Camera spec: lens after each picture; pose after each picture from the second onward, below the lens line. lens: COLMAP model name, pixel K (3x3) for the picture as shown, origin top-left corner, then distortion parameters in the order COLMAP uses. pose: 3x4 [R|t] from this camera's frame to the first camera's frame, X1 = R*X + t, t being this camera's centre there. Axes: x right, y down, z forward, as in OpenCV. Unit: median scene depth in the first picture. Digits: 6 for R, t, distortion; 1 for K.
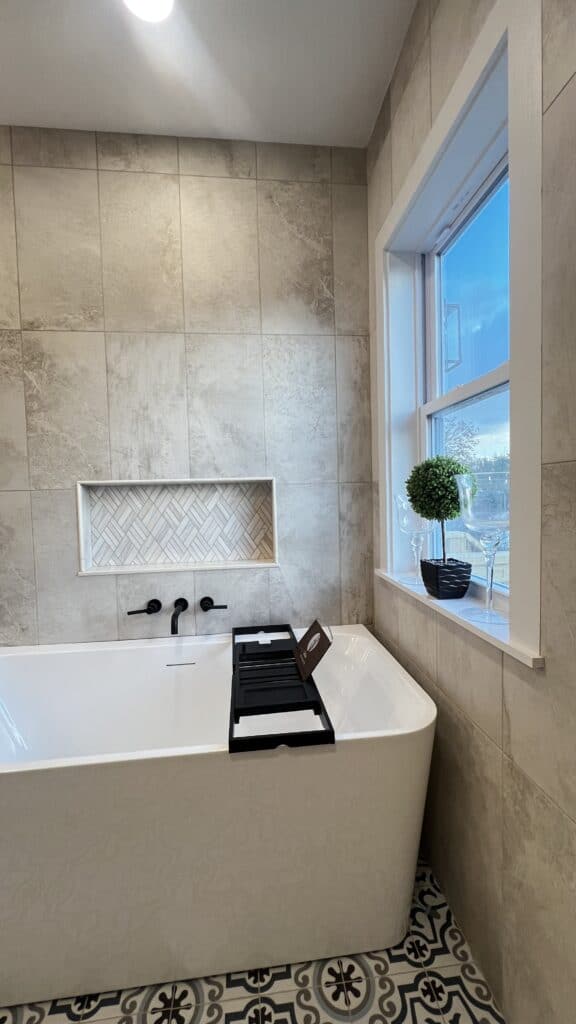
lens RADIAL K [[411.4, 0, 288.0], [0, 411.4, 512.0], [0, 0, 1]] dist [-0.002492, 0.000407]
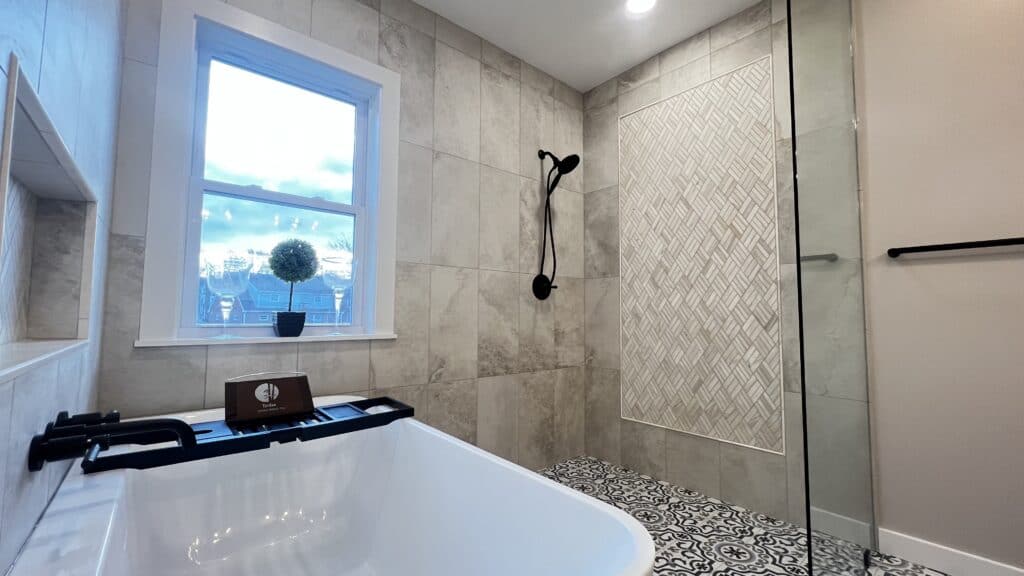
lens RADIAL K [[411.4, 0, 512.1], [0, 411.4, 289.0], [0, 0, 1]] dist [-0.002492, 0.000407]
pose [[-0.564592, 0.077125, 0.821759, -0.914800], [0.045129, 0.997020, -0.062568, 0.122298], [-0.824135, 0.001760, -0.566390, 0.868277]]
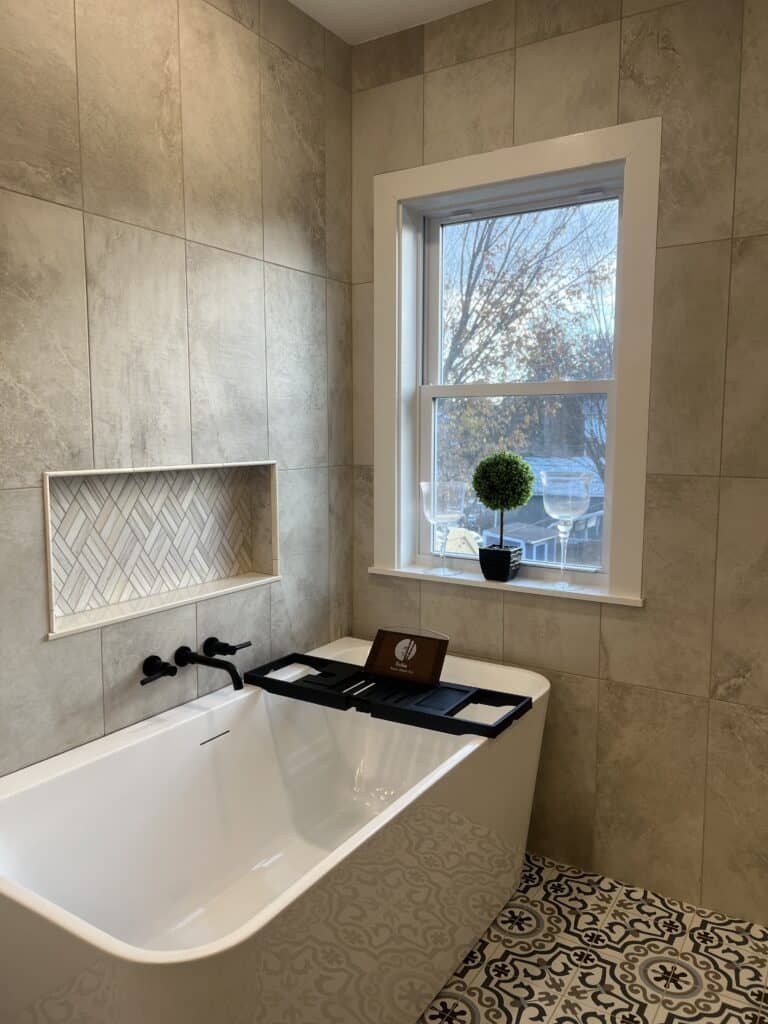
lens RADIAL K [[765.4, 0, 381.4], [0, 765.4, 514.6], [0, 0, 1]] dist [0.041200, -0.051555]
pose [[0.624303, -0.062099, 0.778710, -1.025673], [0.016067, 0.997645, 0.066678, -0.078933], [-0.781017, -0.029116, 0.623830, -0.007913]]
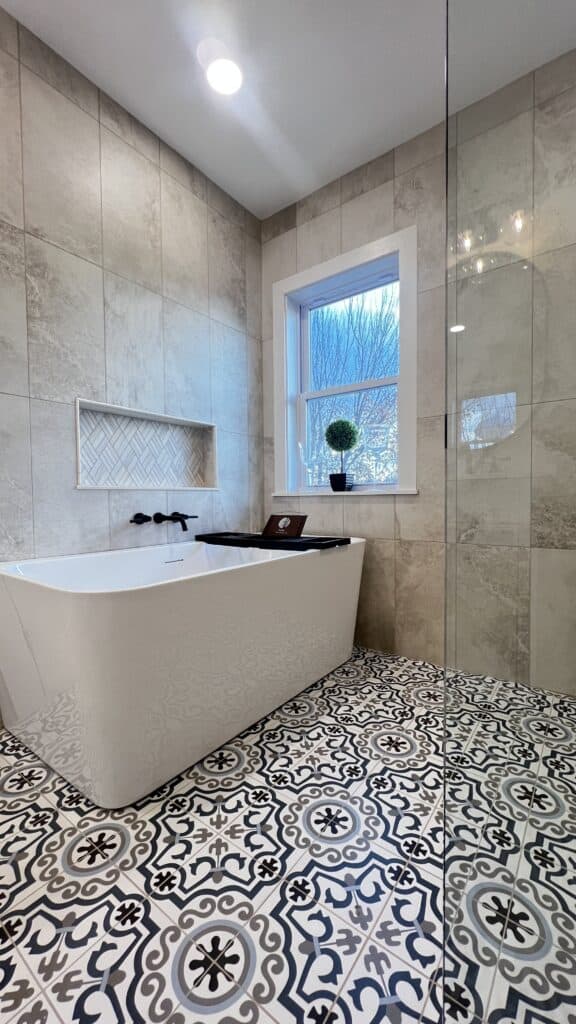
lens RADIAL K [[407.6, 0, 288.0], [0, 407.6, 512.0], [0, 0, 1]] dist [-0.003214, -0.000423]
pose [[0.680817, -0.007179, 0.732418, -0.891942], [0.023713, 0.999644, -0.012244, 0.236520], [-0.732069, 0.025704, 0.680745, -0.089781]]
